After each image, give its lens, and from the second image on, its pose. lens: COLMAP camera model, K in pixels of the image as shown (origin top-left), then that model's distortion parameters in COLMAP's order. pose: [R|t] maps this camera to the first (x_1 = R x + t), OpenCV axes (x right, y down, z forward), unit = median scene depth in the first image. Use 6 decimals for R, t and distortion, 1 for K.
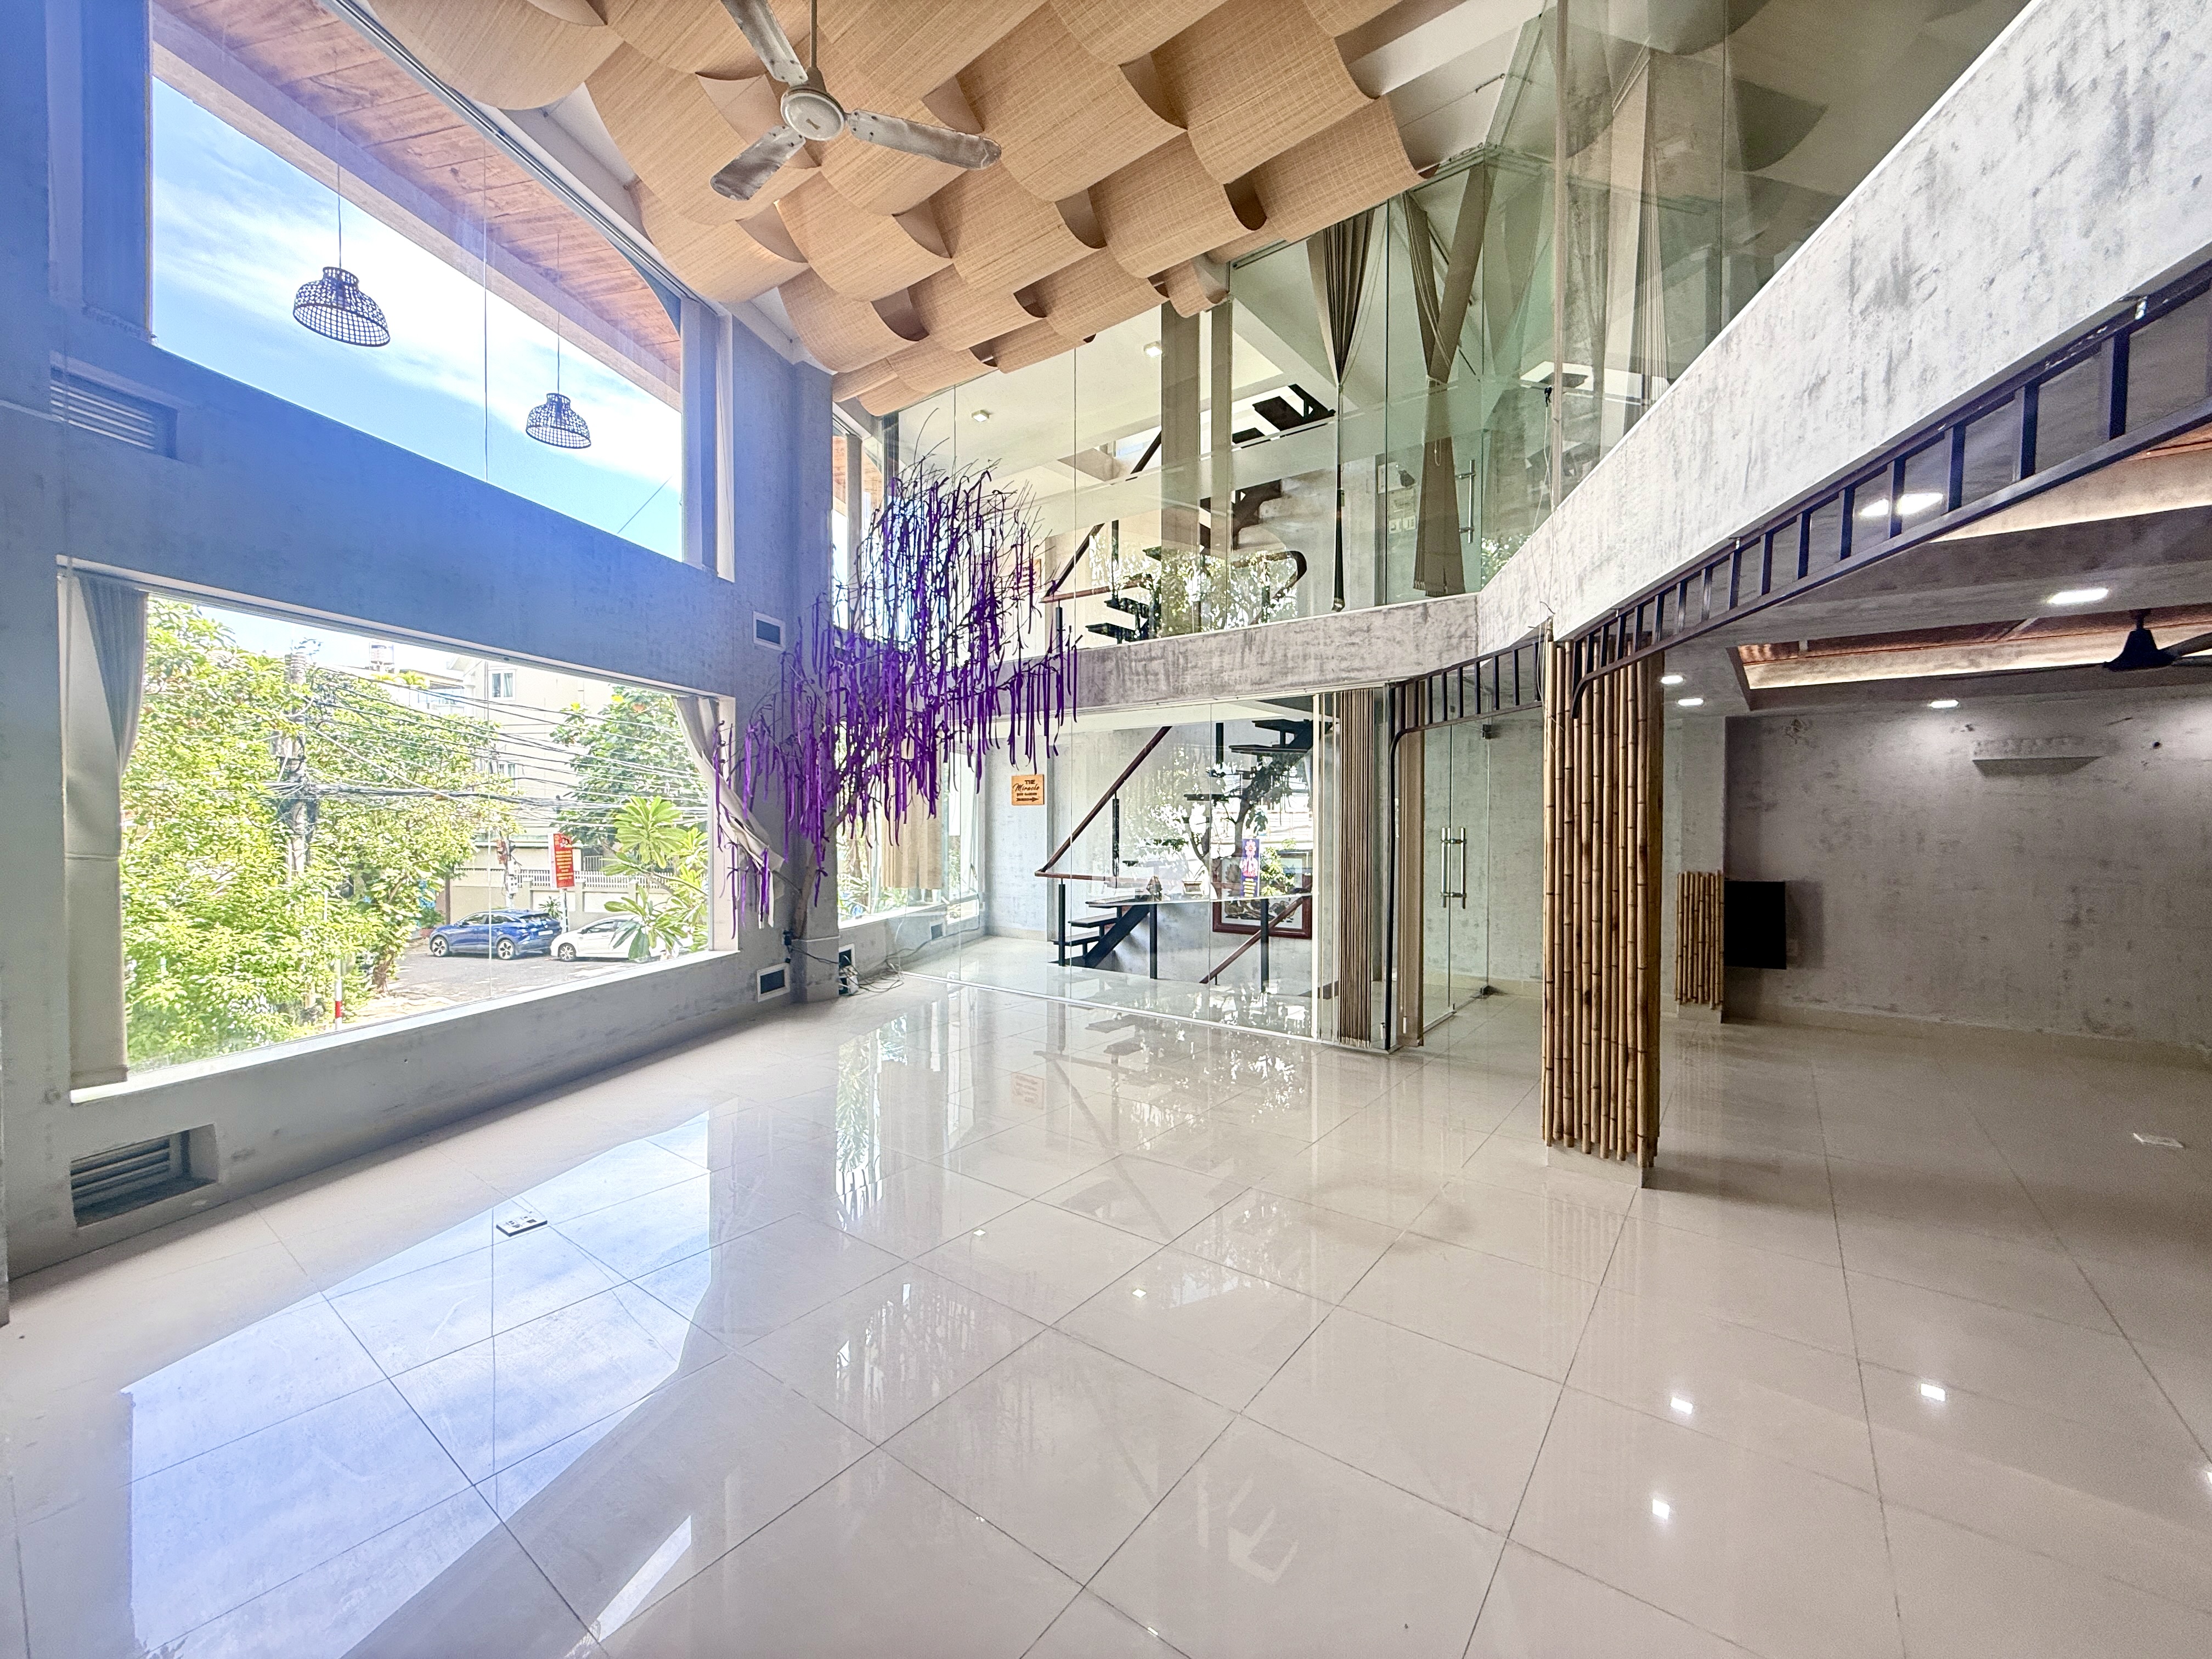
lens RADIAL K [[889.0, 0, 1102.7], [0, 889.0, 825.3], [0, 0, 1]] dist [0.001799, 0.000179]
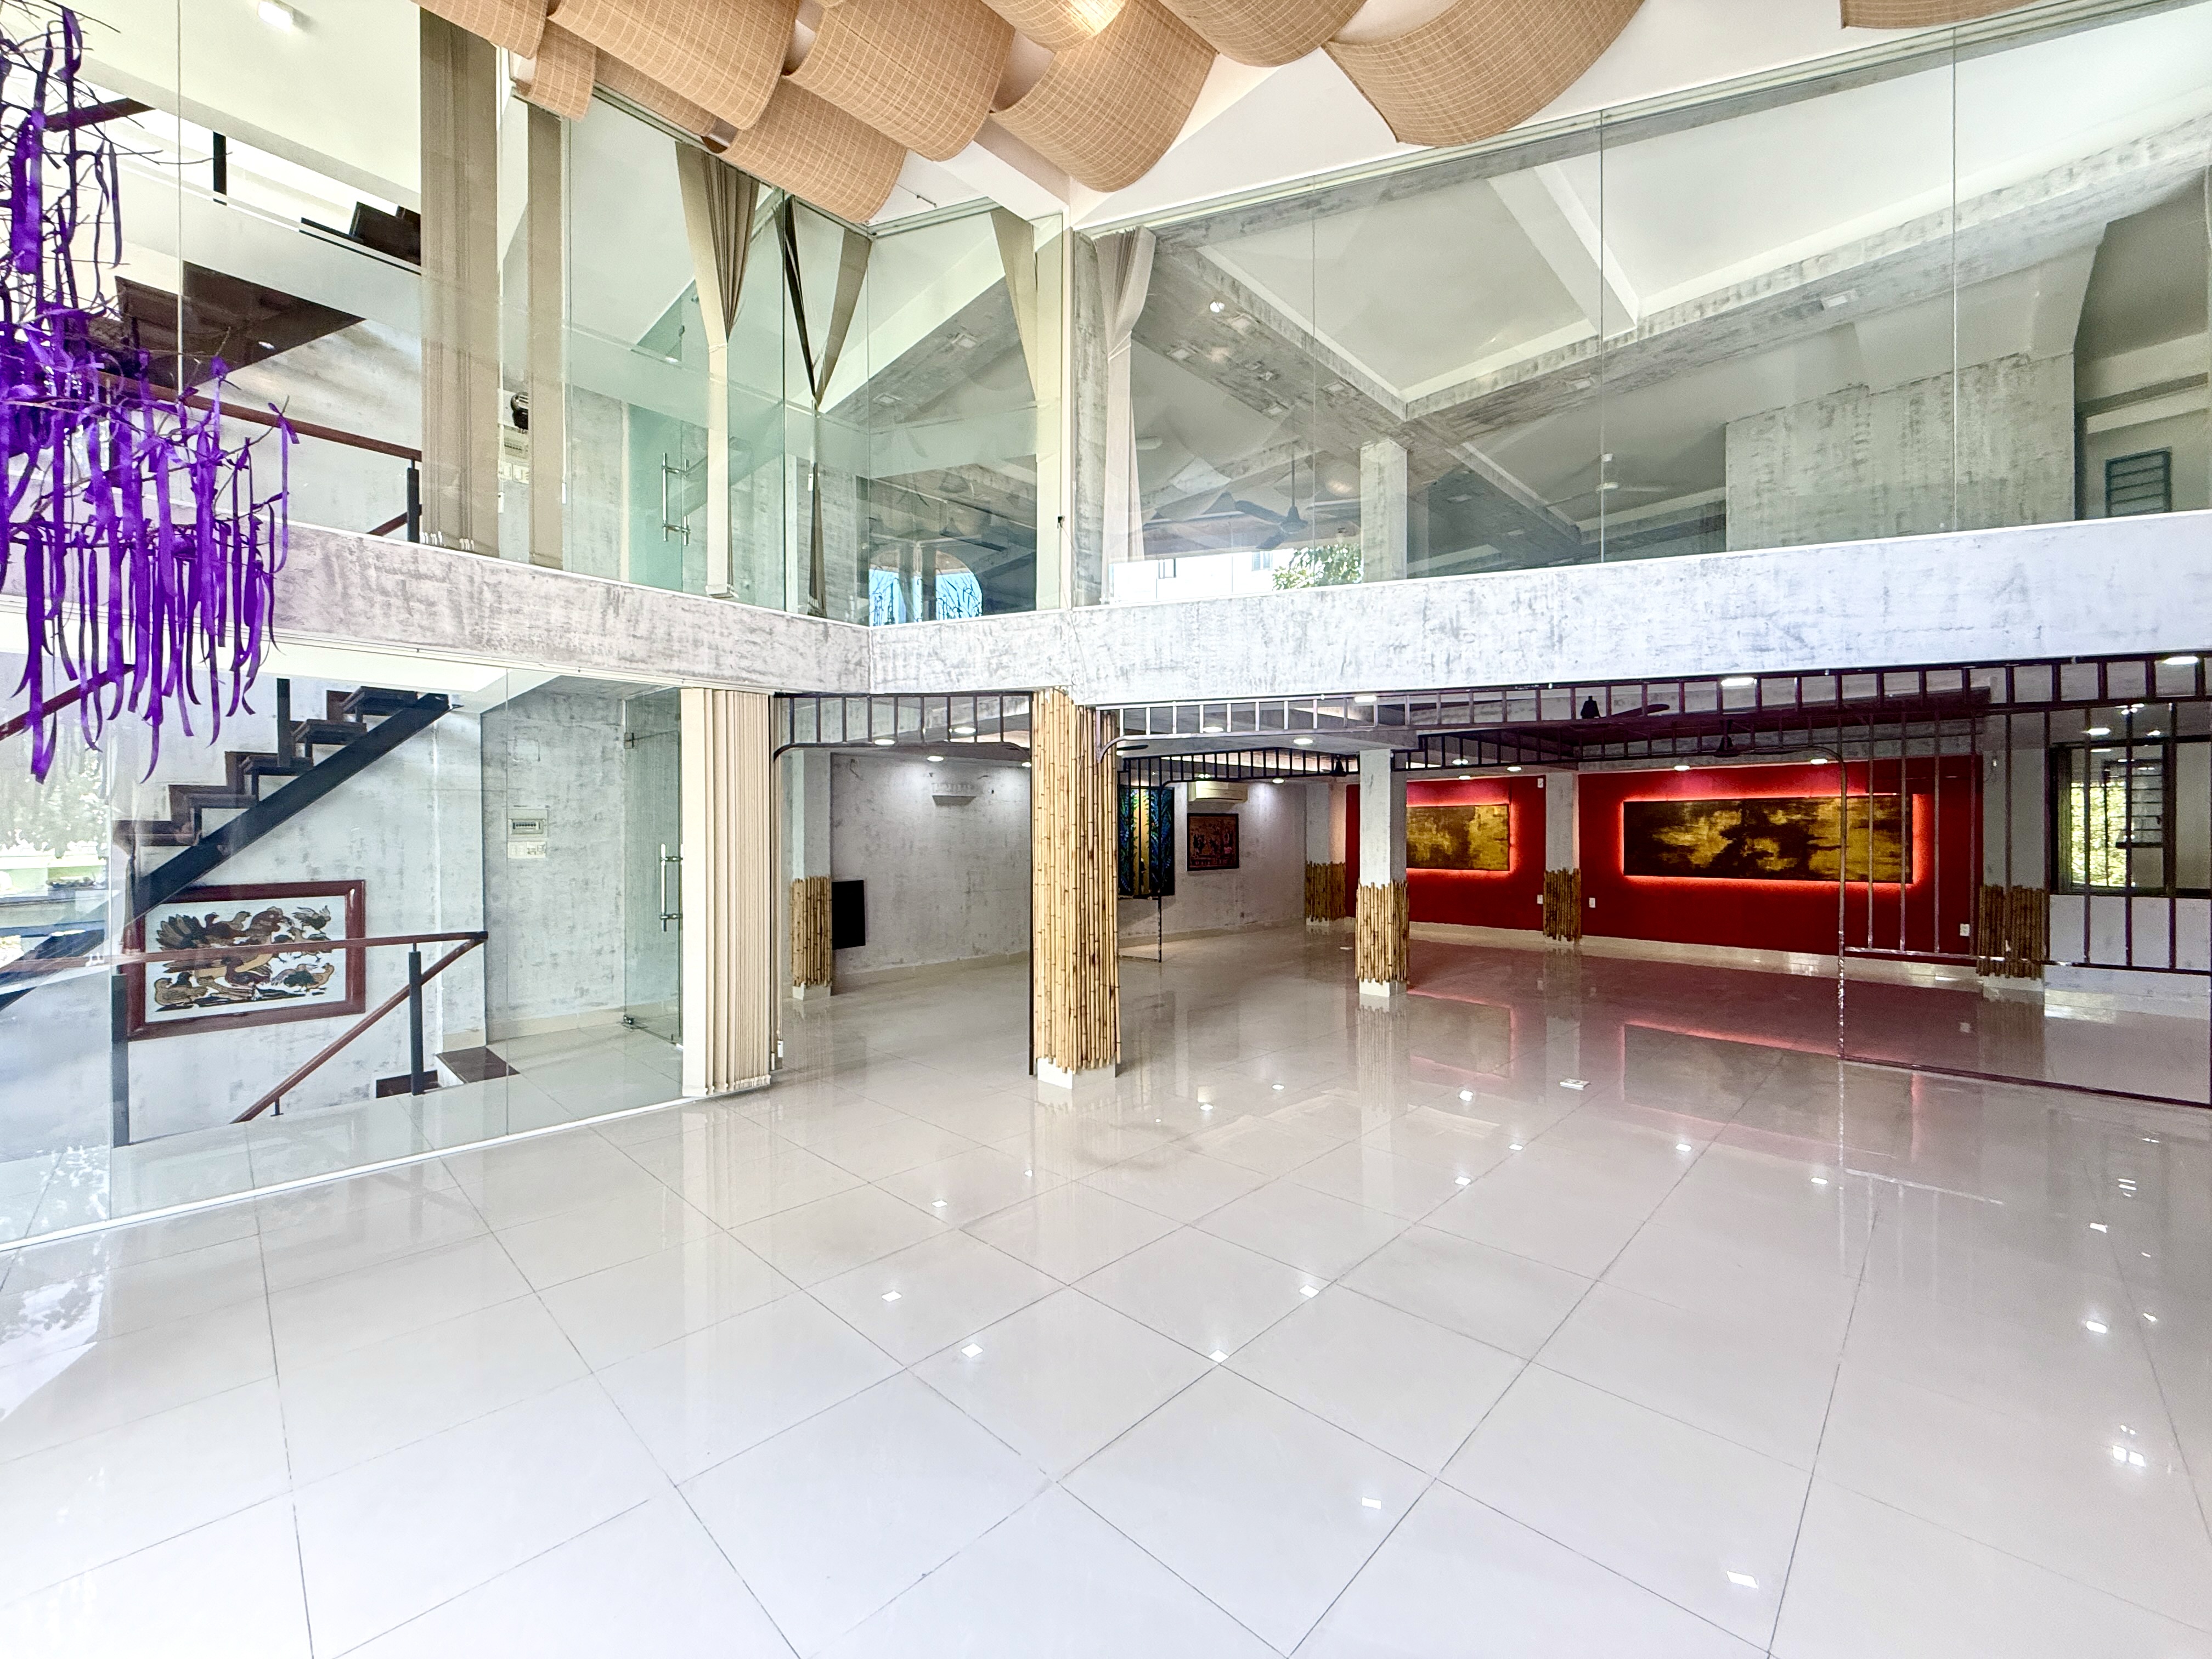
lens RADIAL K [[889.0, 0, 1099.9], [0, 889.0, 830.5], [0, 0, 1]] dist [0.001799, 0.000179]
pose [[0.119979, -0.002173, 0.992774, -0.526358], [0.011490, 0.999934, 0.000800, -0.008075], [-0.992710, 0.011311, 0.119996, 0.493643]]
